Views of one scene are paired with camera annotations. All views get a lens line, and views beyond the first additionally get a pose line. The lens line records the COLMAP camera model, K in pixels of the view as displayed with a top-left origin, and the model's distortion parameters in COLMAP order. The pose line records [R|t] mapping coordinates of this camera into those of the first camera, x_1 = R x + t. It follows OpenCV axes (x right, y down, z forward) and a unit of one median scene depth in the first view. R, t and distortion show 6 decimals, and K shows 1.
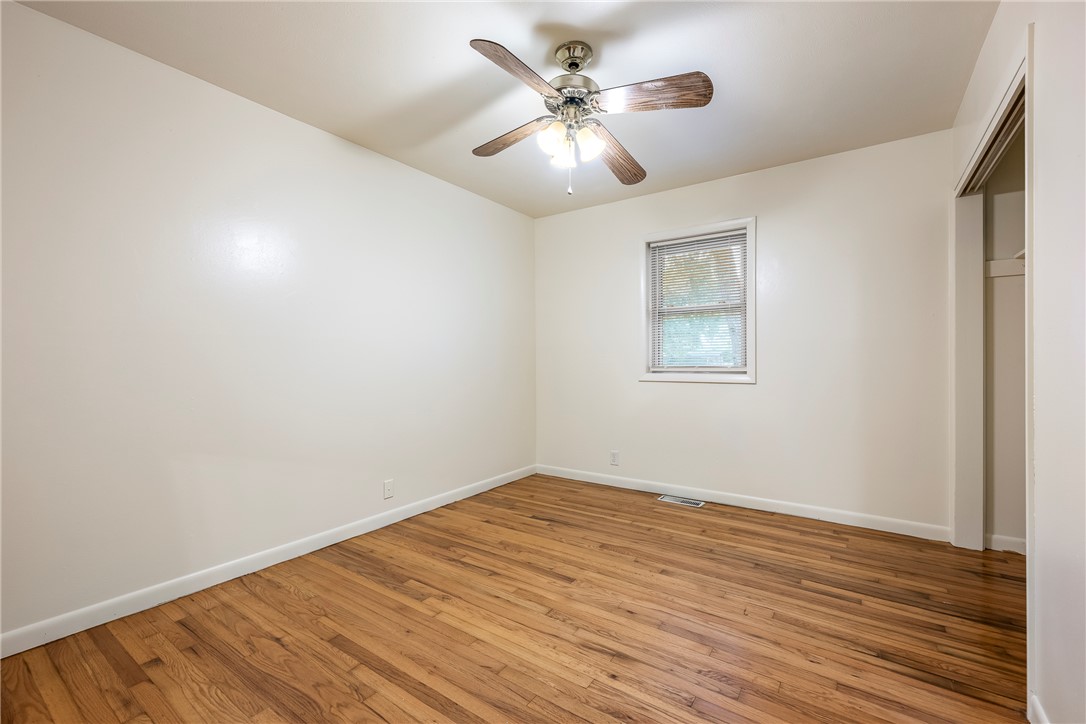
lens RADIAL K [[465.4, 0, 537.8], [0, 465.4, 362.1], [0, 0, 1]] dist [-0.000258, 0.000176]
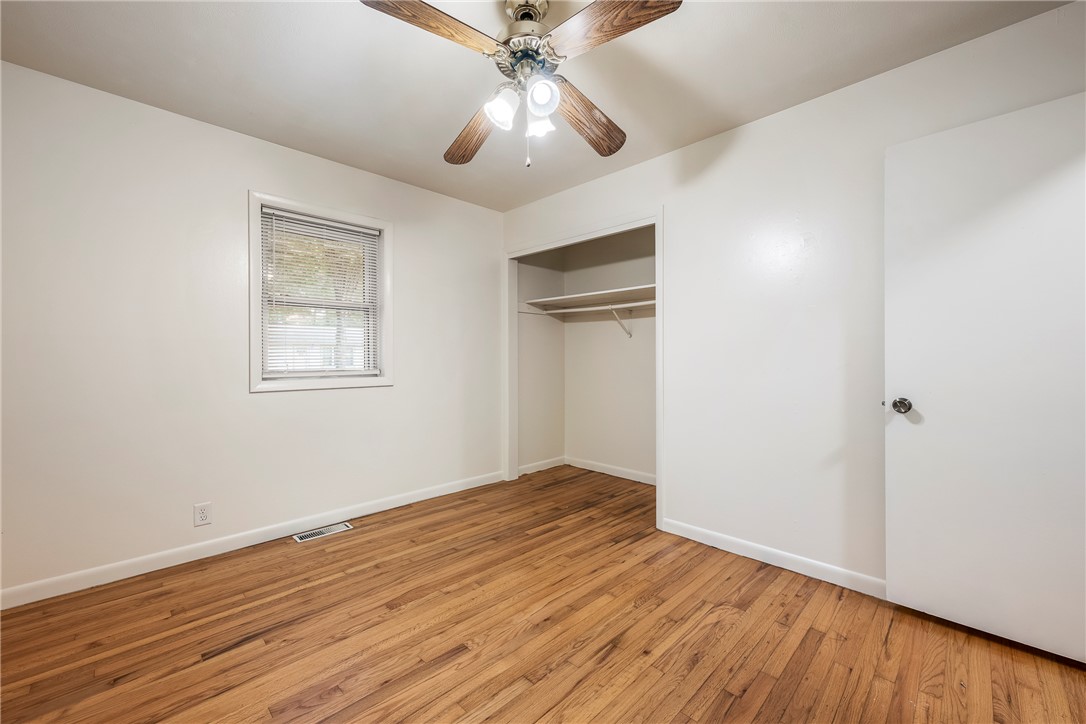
lens RADIAL K [[438.0, 0, 543.1], [0, 438.0, 358.8], [0, 0, 1]] dist [0.000937, -0.000046]
pose [[0.165527, 0.005752, 0.986189, -0.561619], [0.007527, 0.999946, -0.007096, -0.003836], [-0.986177, 0.008598, 0.165475, 0.667917]]
